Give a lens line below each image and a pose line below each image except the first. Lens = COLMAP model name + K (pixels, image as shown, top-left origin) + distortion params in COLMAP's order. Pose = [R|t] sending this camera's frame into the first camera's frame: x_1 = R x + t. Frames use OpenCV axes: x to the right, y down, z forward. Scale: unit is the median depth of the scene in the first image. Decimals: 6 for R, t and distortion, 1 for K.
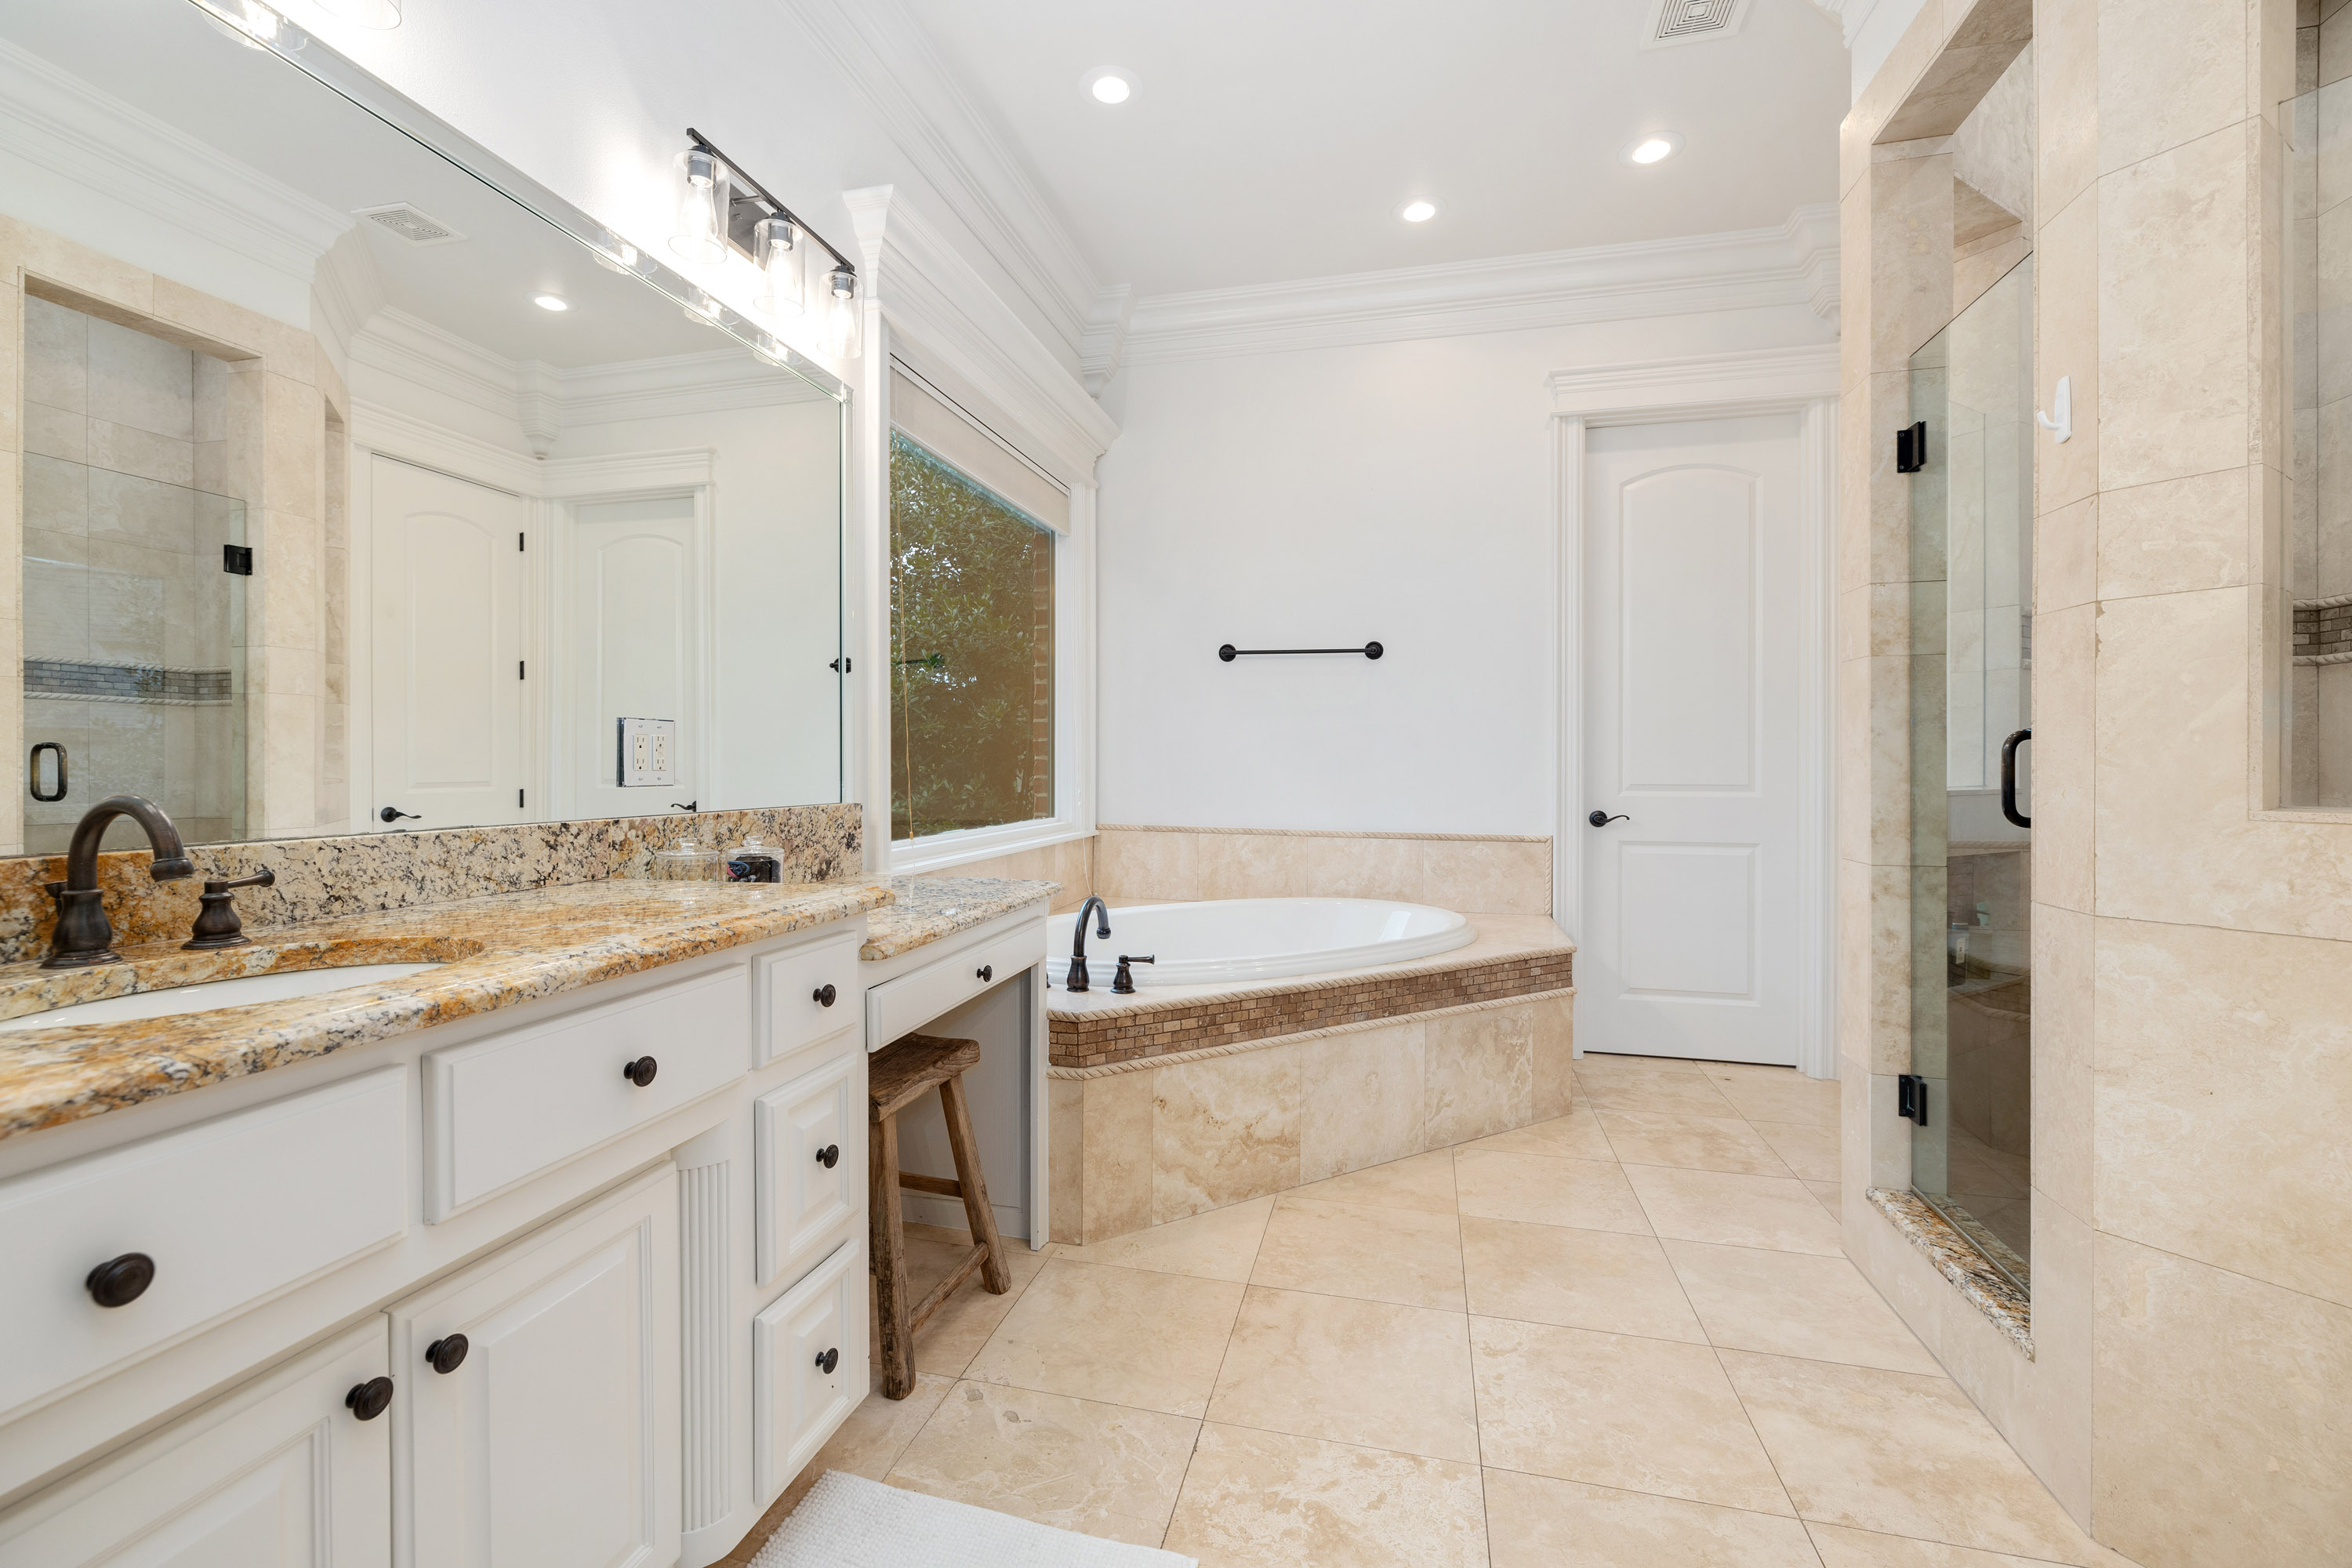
lens RADIAL K [[983.5, 0, 1173.6], [0, 983.5, 769.5], [0, 0, 1]] dist [0.001735, -0.000052]
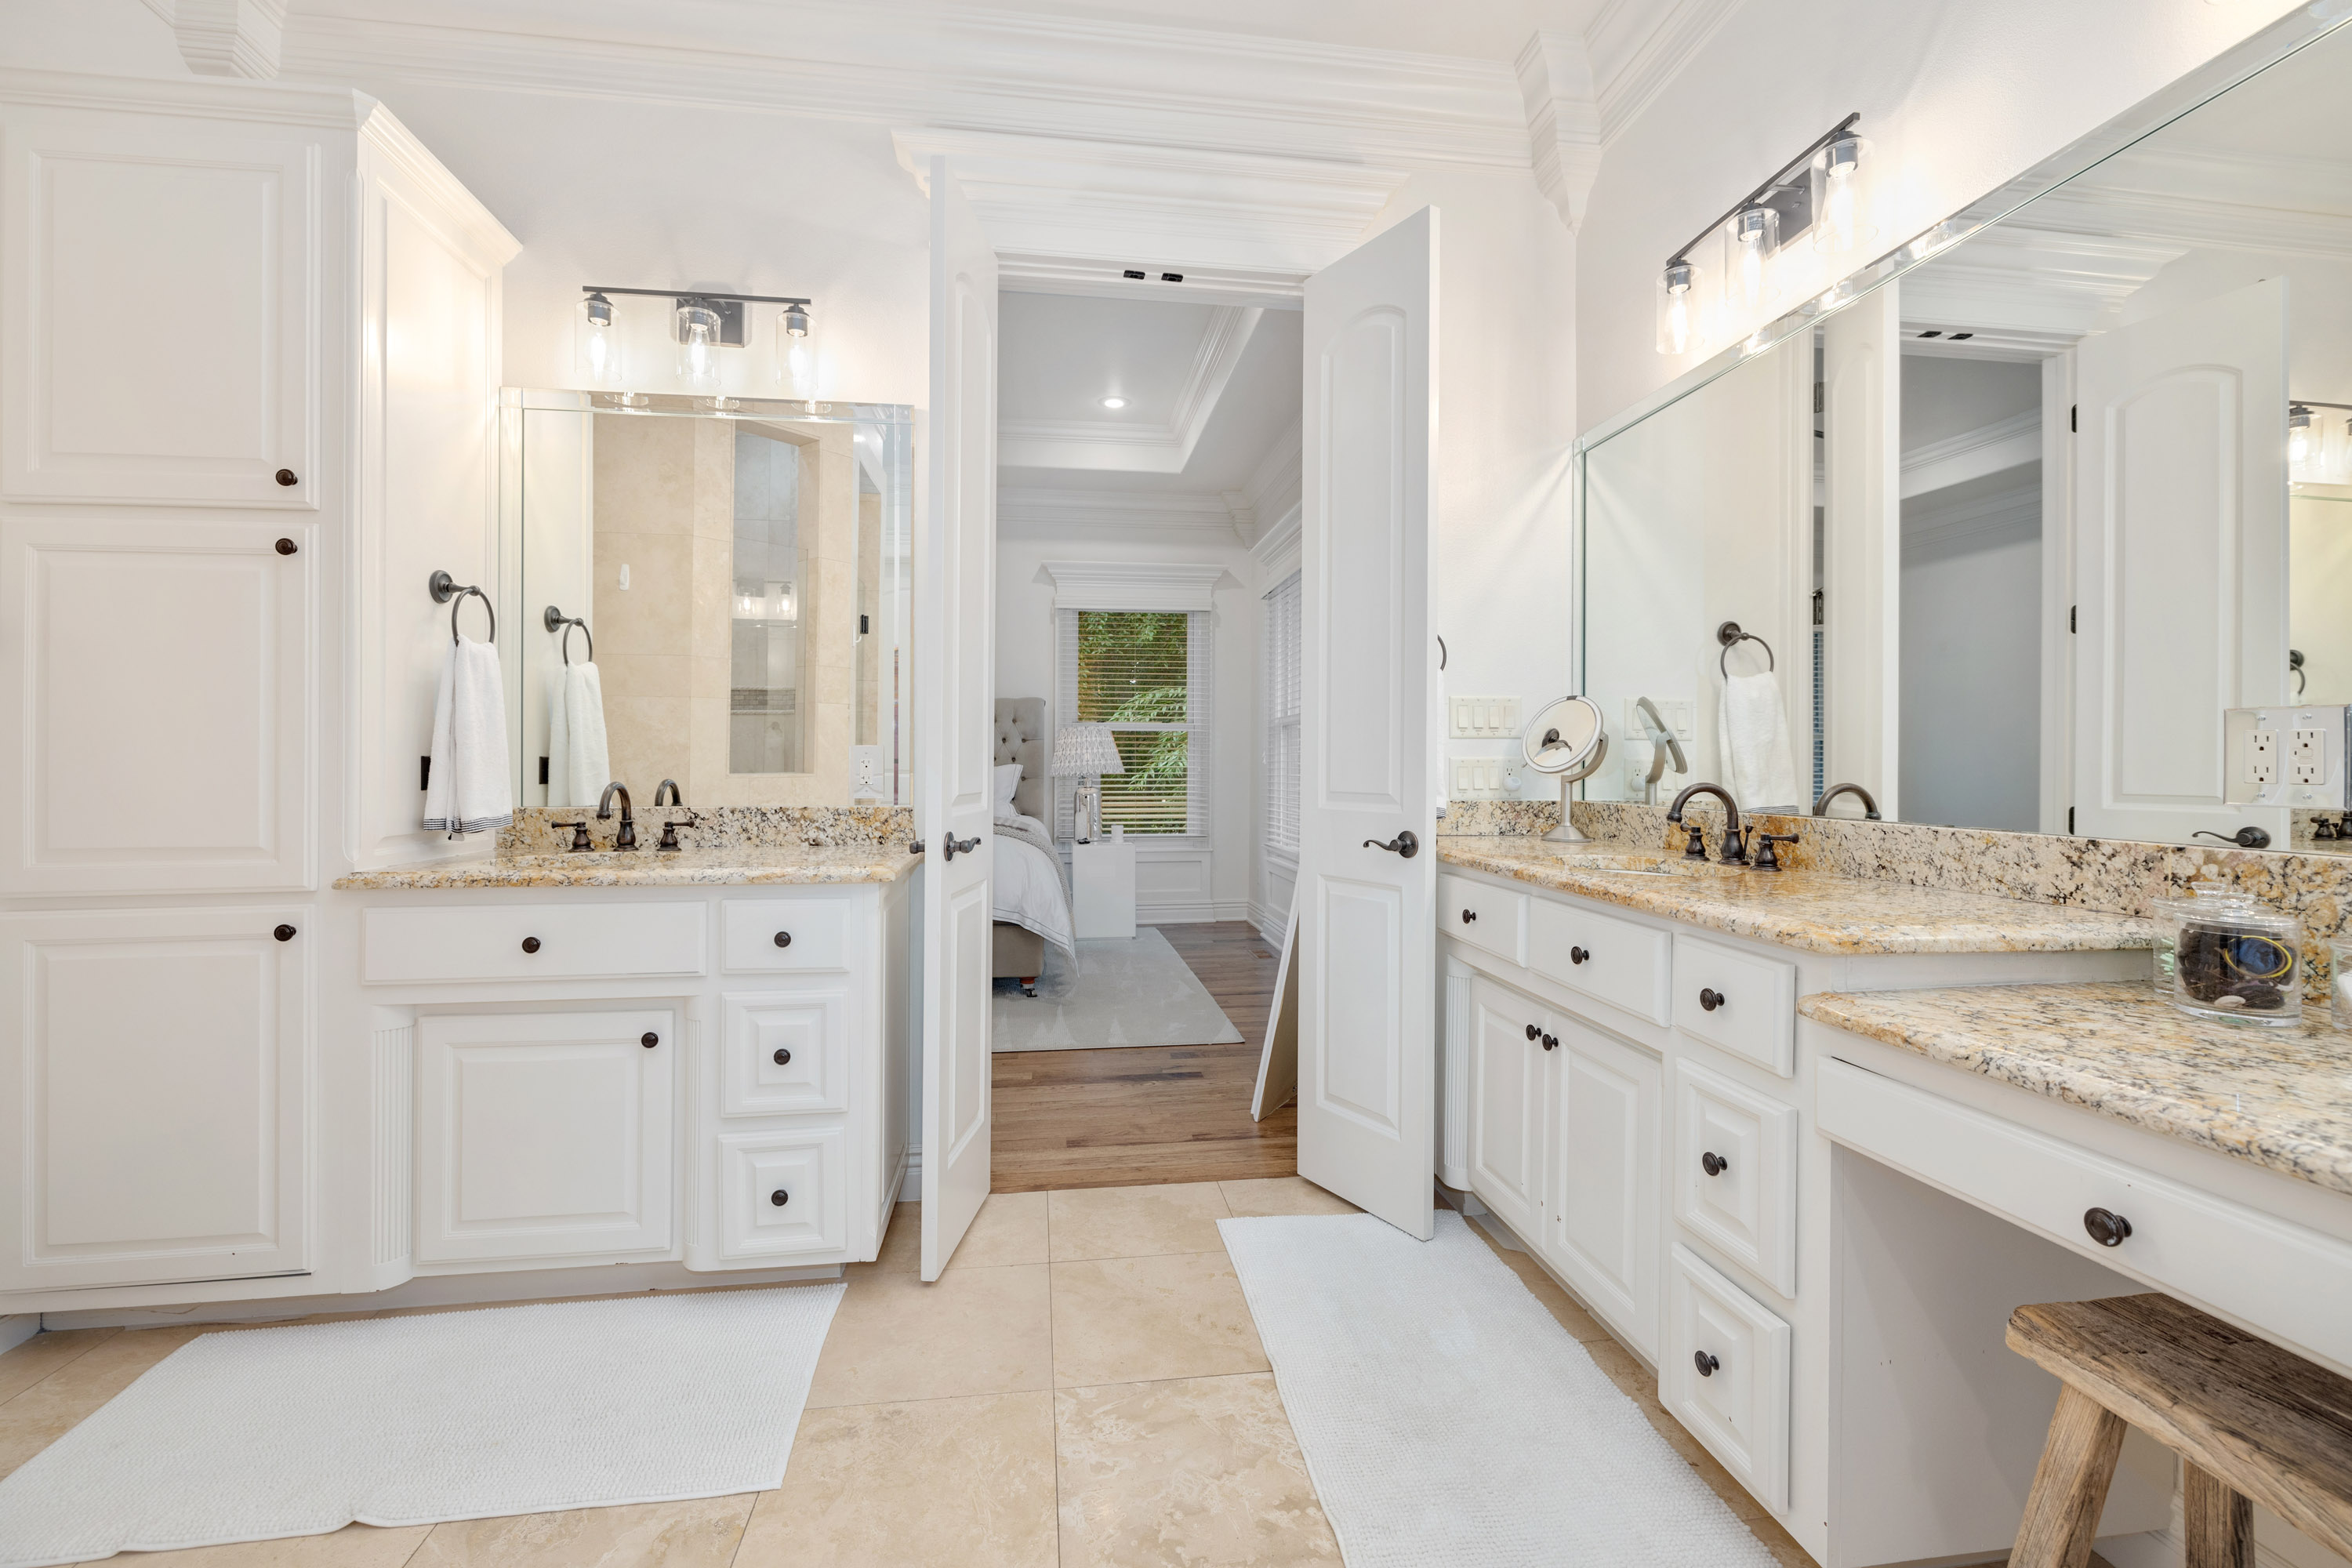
lens RADIAL K [[983.5, 0, 1175.6], [0, 983.5, 769.6], [0, 0, 1]] dist [0.001735, -0.000052]
pose [[-0.924749, -0.004443, -0.380551, 0.486950], [-0.010145, 0.999864, 0.012980, -0.011409], [0.380442, 0.015864, -0.924669, 1.561576]]
